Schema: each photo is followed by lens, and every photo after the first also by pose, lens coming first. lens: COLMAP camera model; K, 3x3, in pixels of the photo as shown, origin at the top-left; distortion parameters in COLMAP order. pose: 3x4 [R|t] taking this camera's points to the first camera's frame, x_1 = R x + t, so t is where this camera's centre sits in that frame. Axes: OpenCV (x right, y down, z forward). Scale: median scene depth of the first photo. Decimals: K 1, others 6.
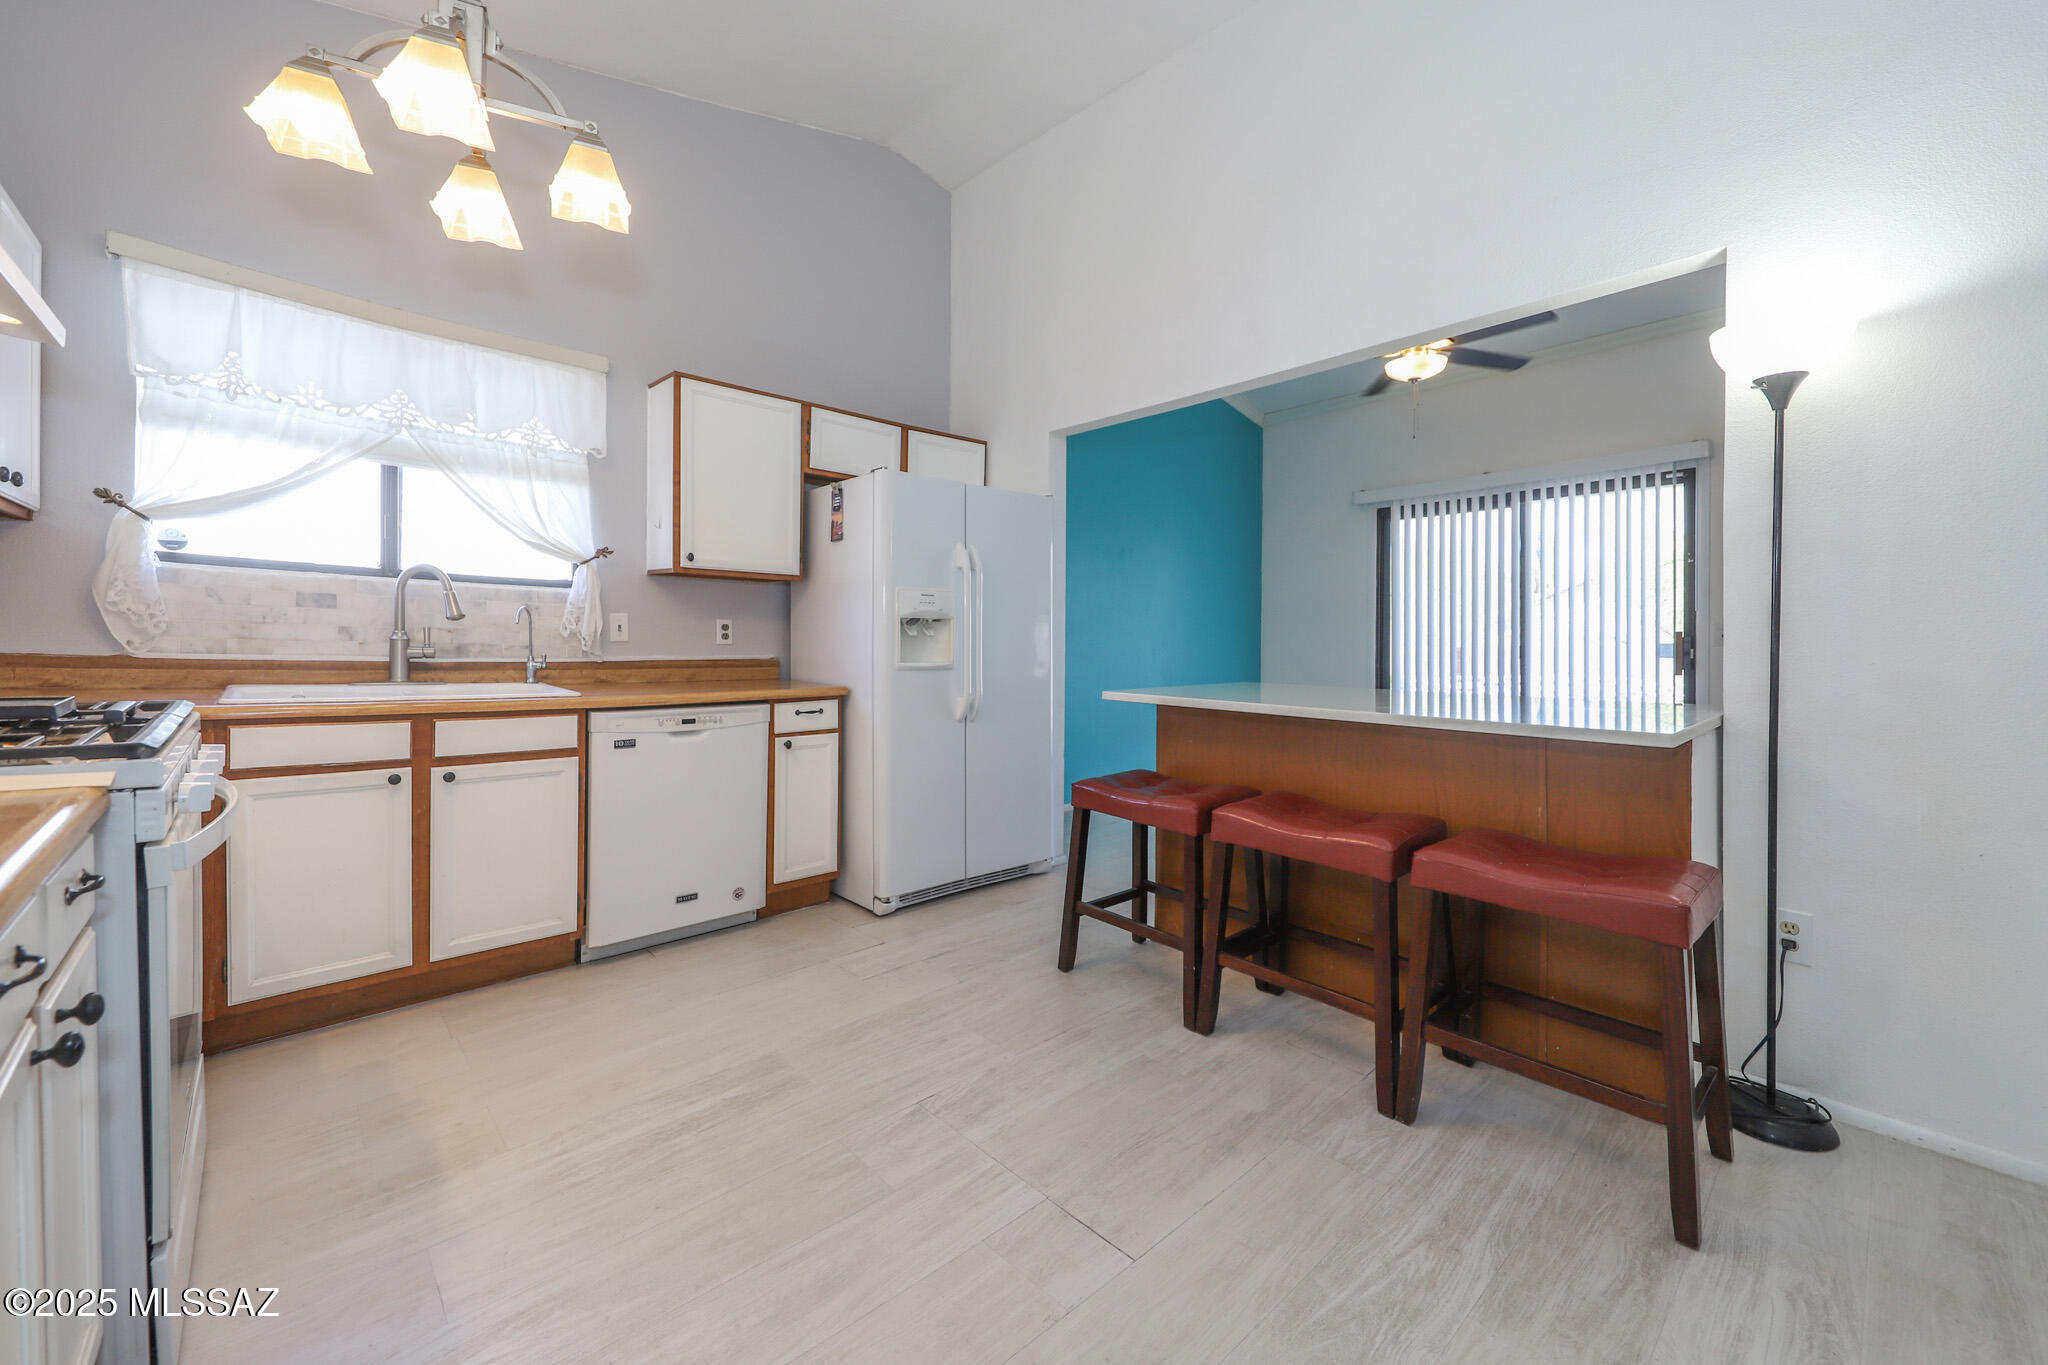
lens RADIAL K [[793.1, 0, 1103.0], [0, 793.1, 648.0], [0, 0, 1]] dist [-0.007714, -0.002944]
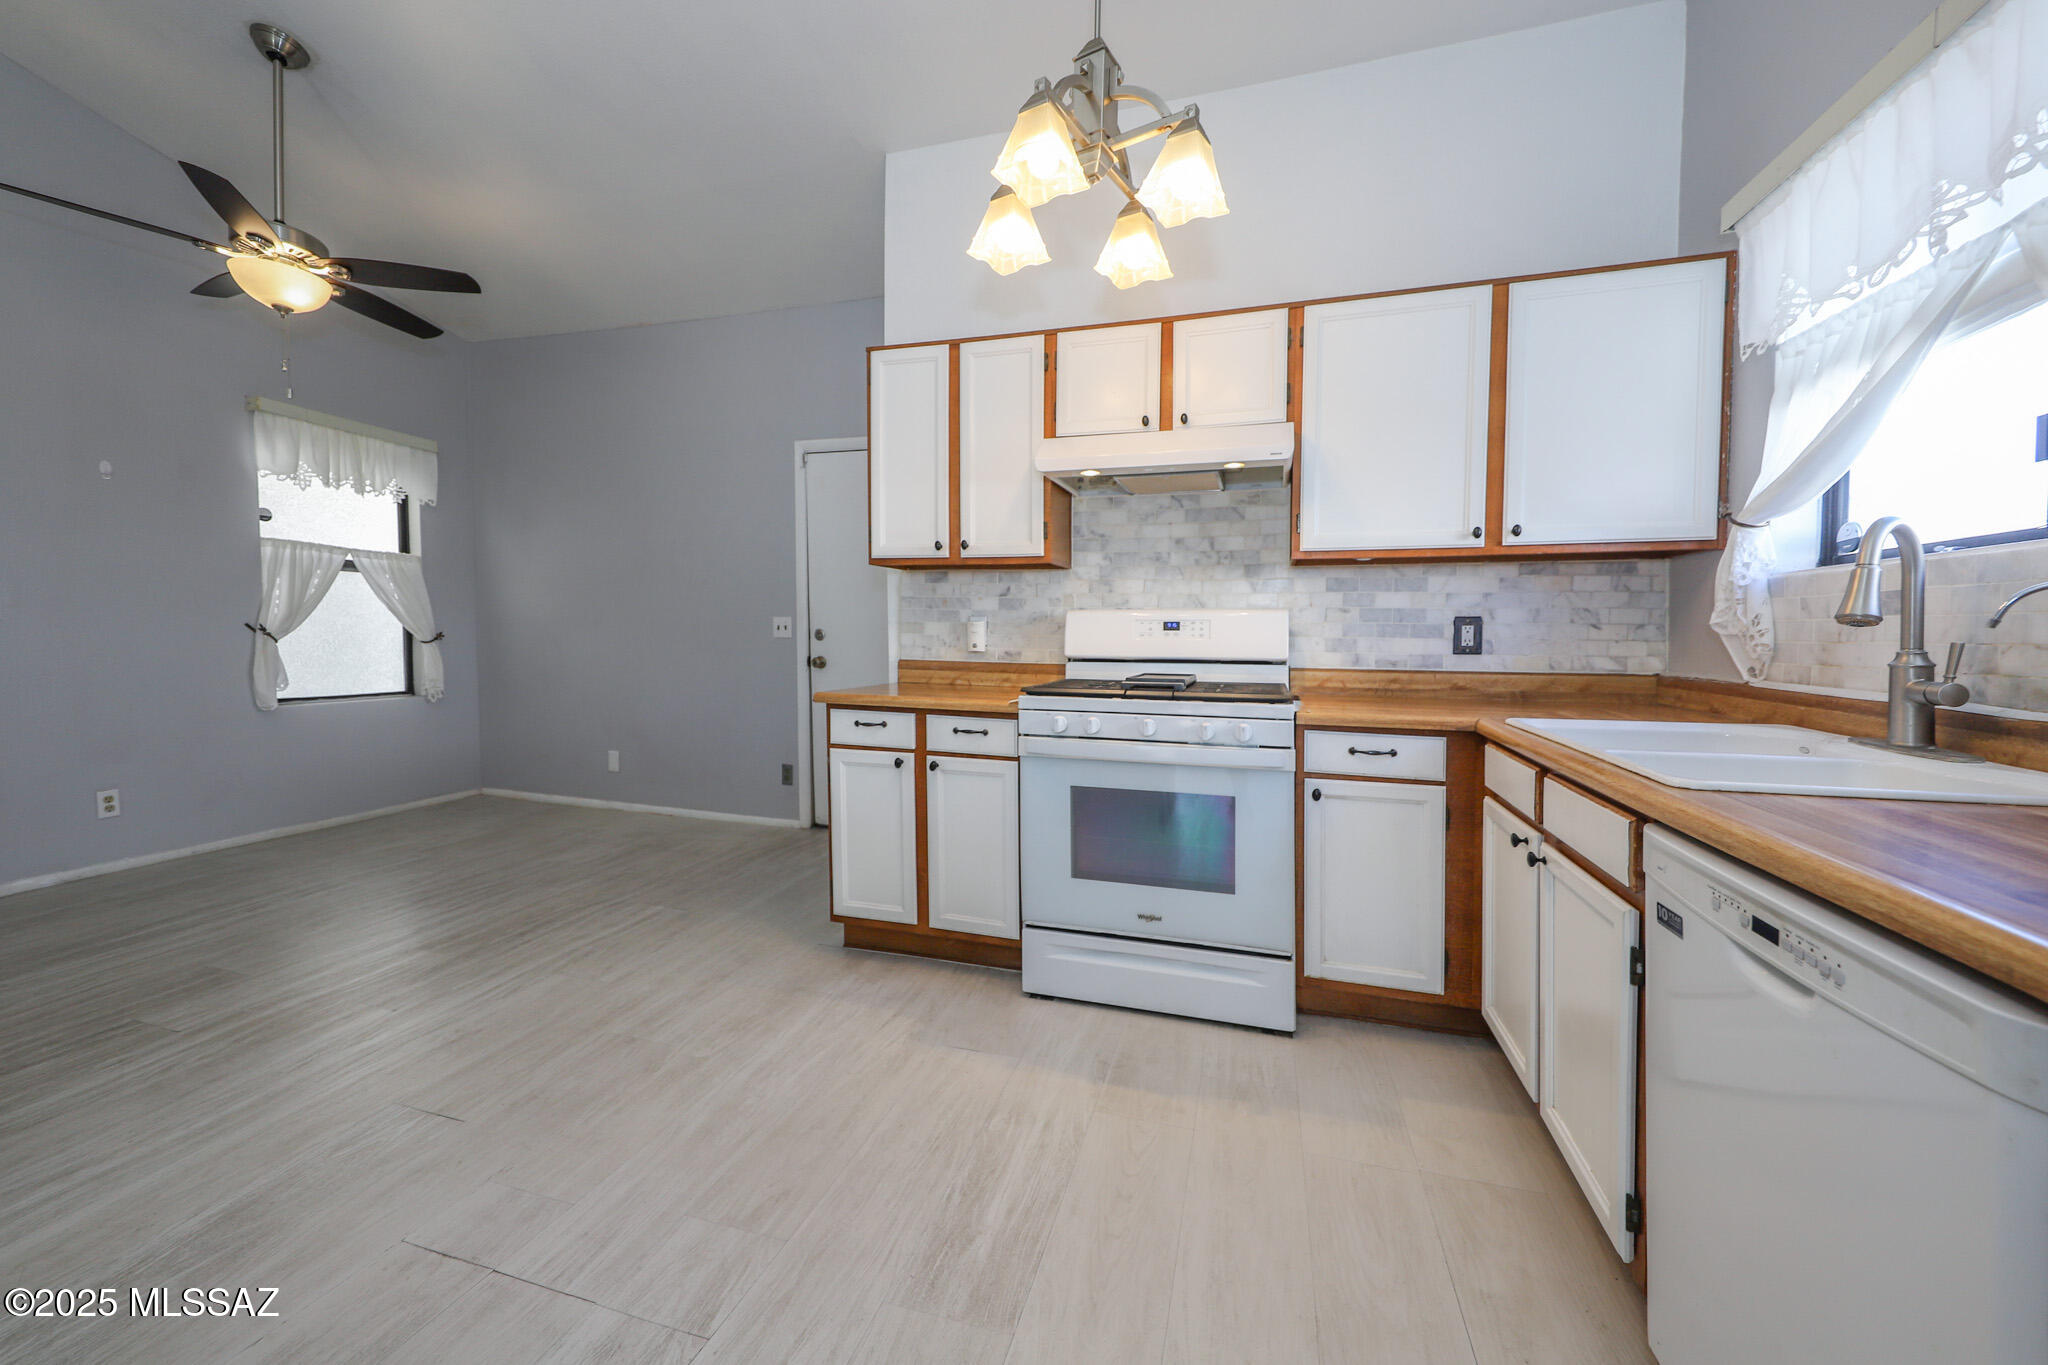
lens RADIAL K [[793.1, 0, 1091.9], [0, 793.1, 651.7], [0, 0, 1]] dist [-0.007714, -0.002944]
pose [[-0.887608, -0.022167, -0.460066, -0.138491], [-0.030994, 0.999452, 0.011641, -0.007068], [0.459556, 0.024591, -0.887808, 1.150393]]
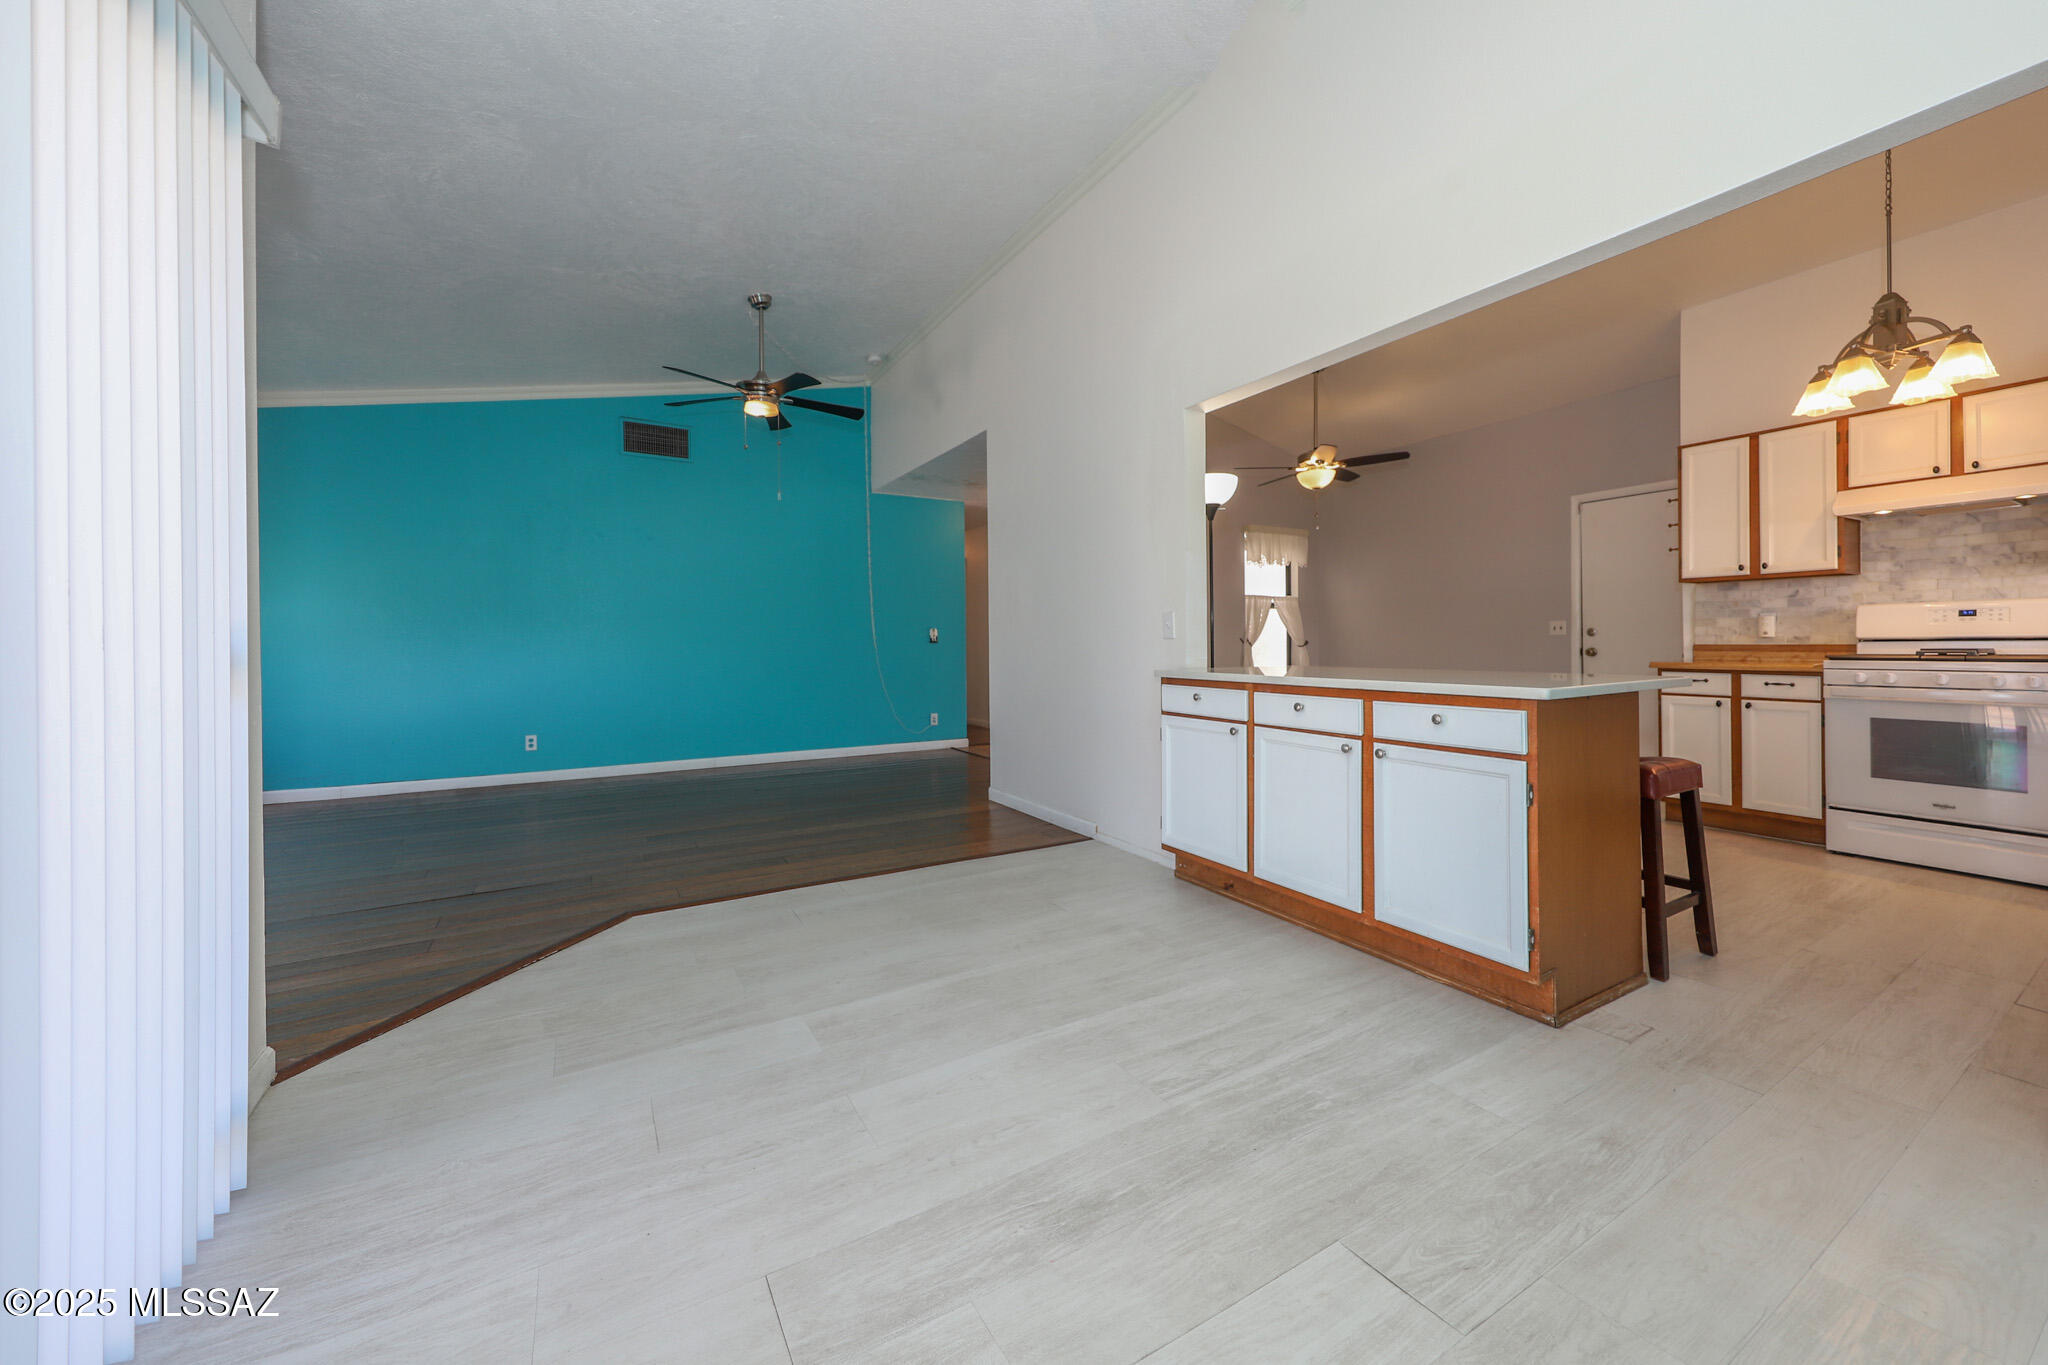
lens RADIAL K [[793.1, 0, 1033.7], [0, 793.1, 660.9], [0, 0, 1]] dist [-0.007714, -0.002944]
pose [[-0.948718, -0.011546, 0.315914, 0.382883], [-0.003438, 0.999651, 0.026210, 0.021327], [-0.316106, 0.023780, -0.948426, 2.039744]]
